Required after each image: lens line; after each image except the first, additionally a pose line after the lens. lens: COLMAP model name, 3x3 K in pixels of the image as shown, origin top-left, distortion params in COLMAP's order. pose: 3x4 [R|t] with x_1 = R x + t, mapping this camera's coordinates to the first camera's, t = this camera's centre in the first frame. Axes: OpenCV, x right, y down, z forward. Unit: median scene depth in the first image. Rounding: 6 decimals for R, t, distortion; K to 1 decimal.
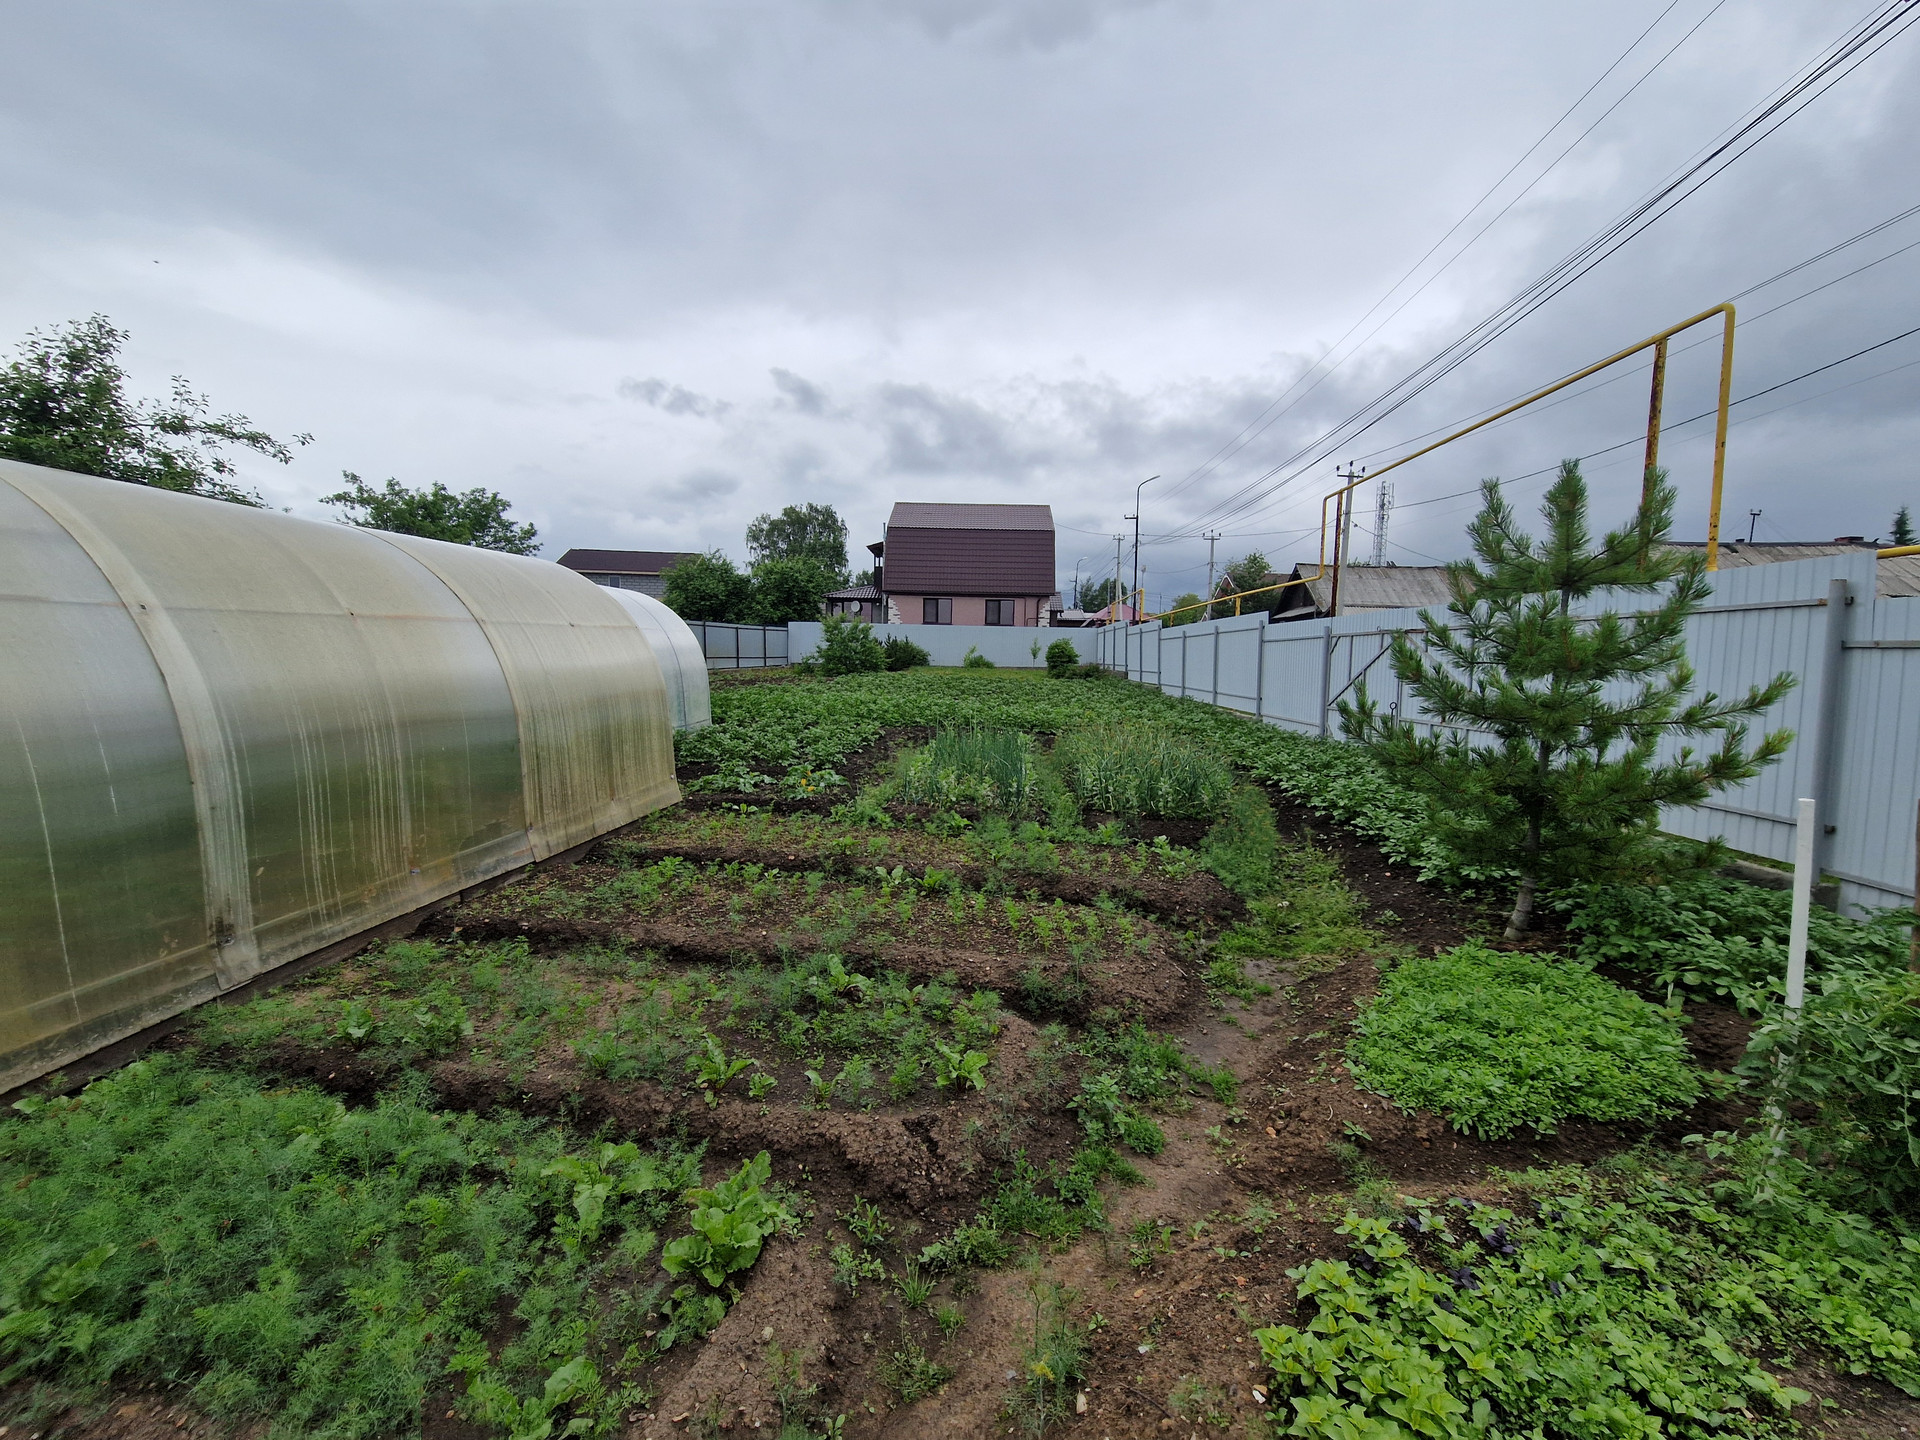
lens RADIAL K [[793.4, 0, 962.5], [0, 793.4, 718.2], [0, 0, 1]] dist [0.013498, -0.007826]
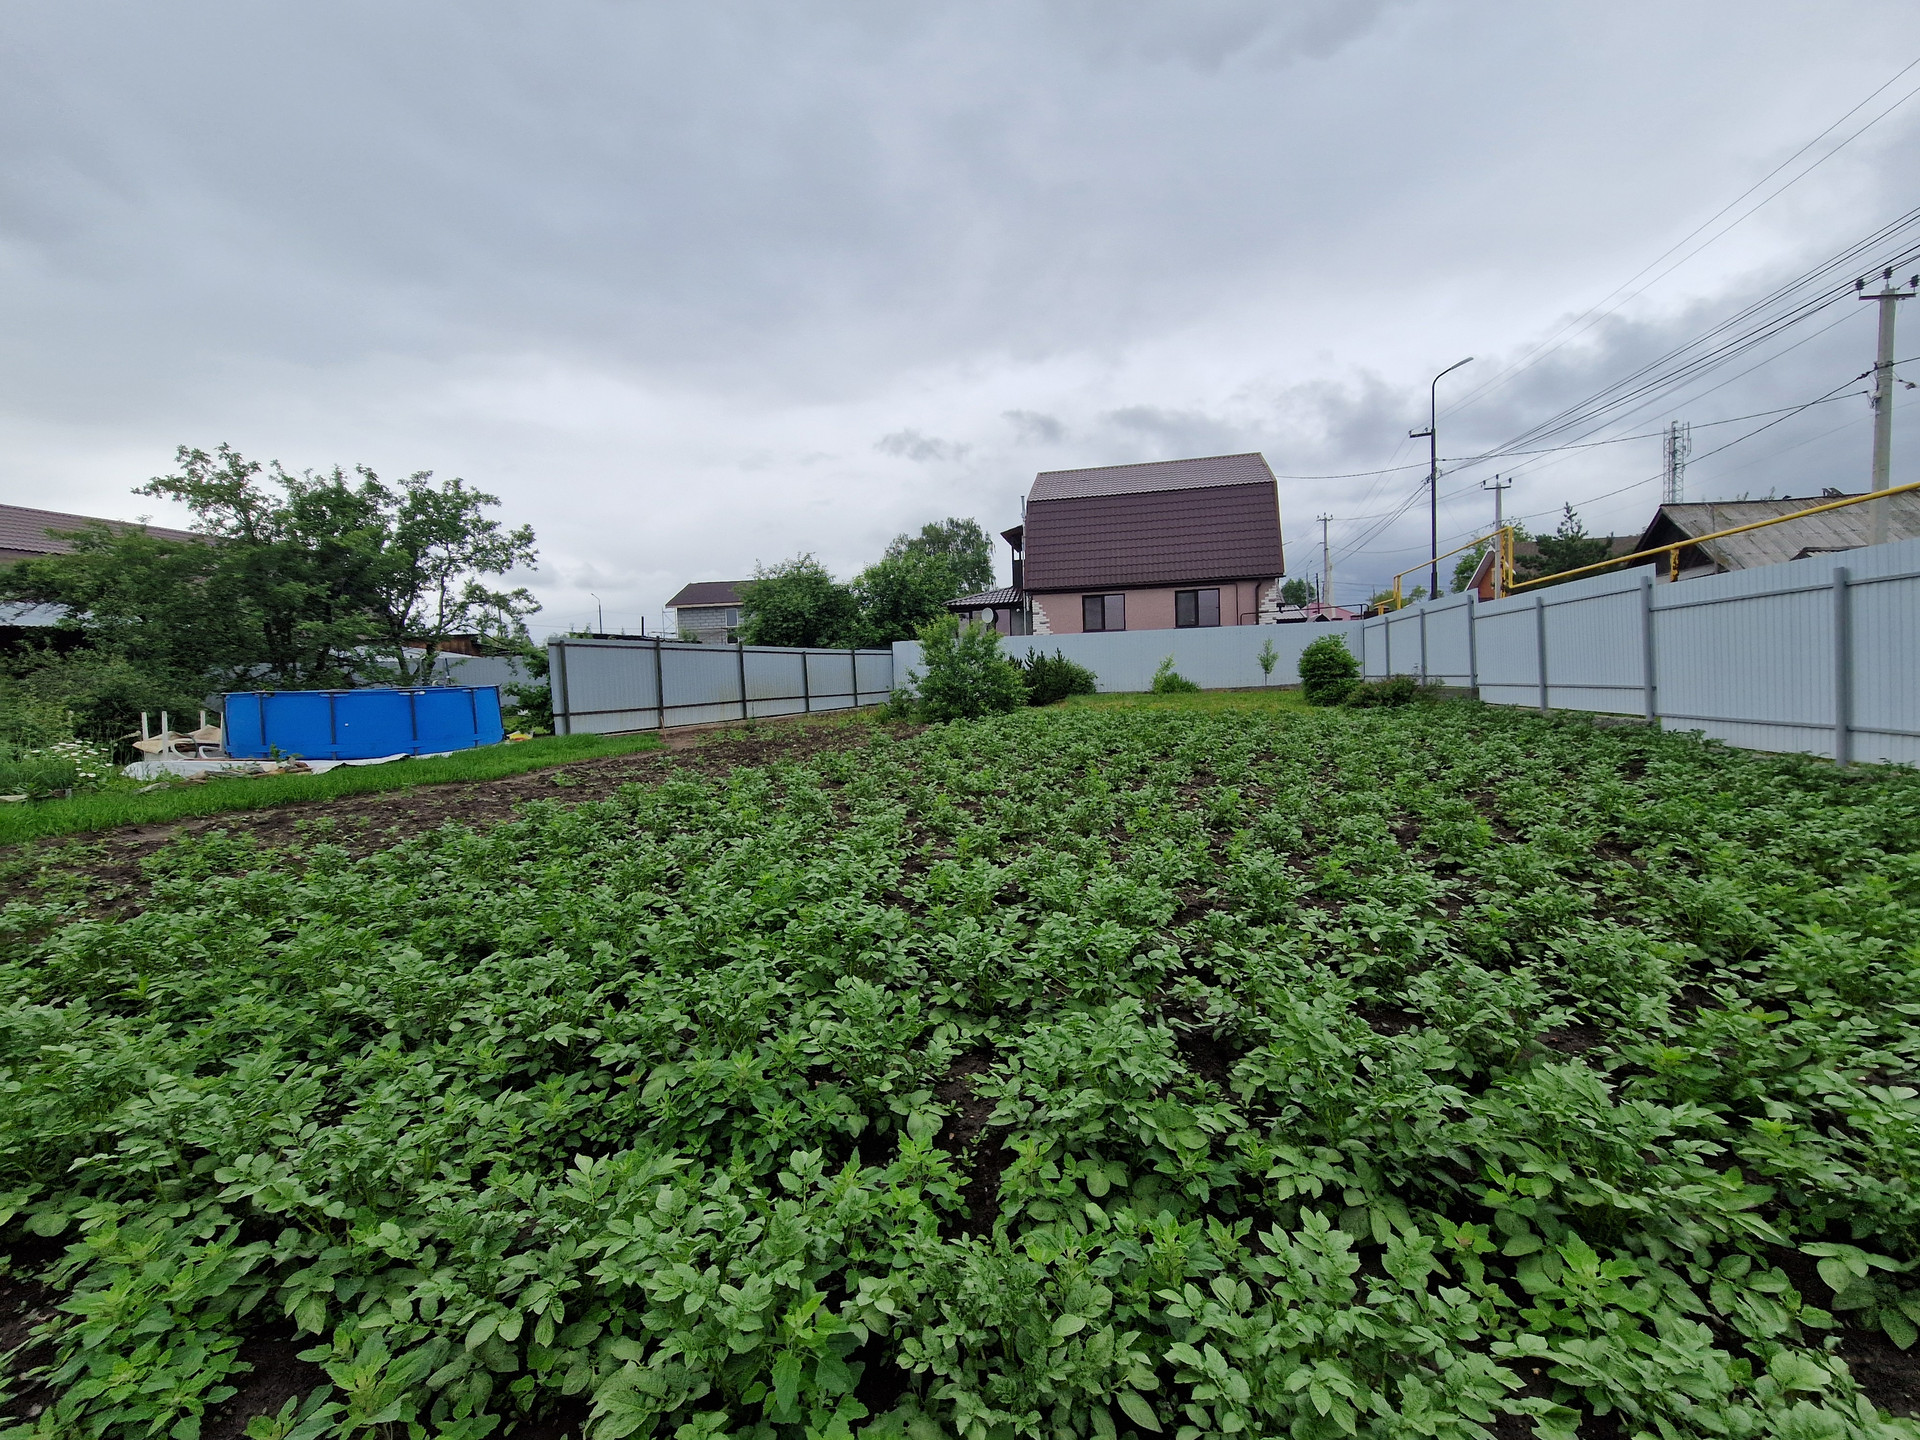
lens RADIAL K [[793.4, 0, 960.8], [0, 793.4, 732.1], [0, 0, 1]] dist [0.013498, -0.007826]
pose [[0.978477, -0.041245, -0.202190, -0.017813], [0.038409, 0.999101, -0.017931, -0.024262], [0.202748, 0.009779, 0.979182, 0.306332]]
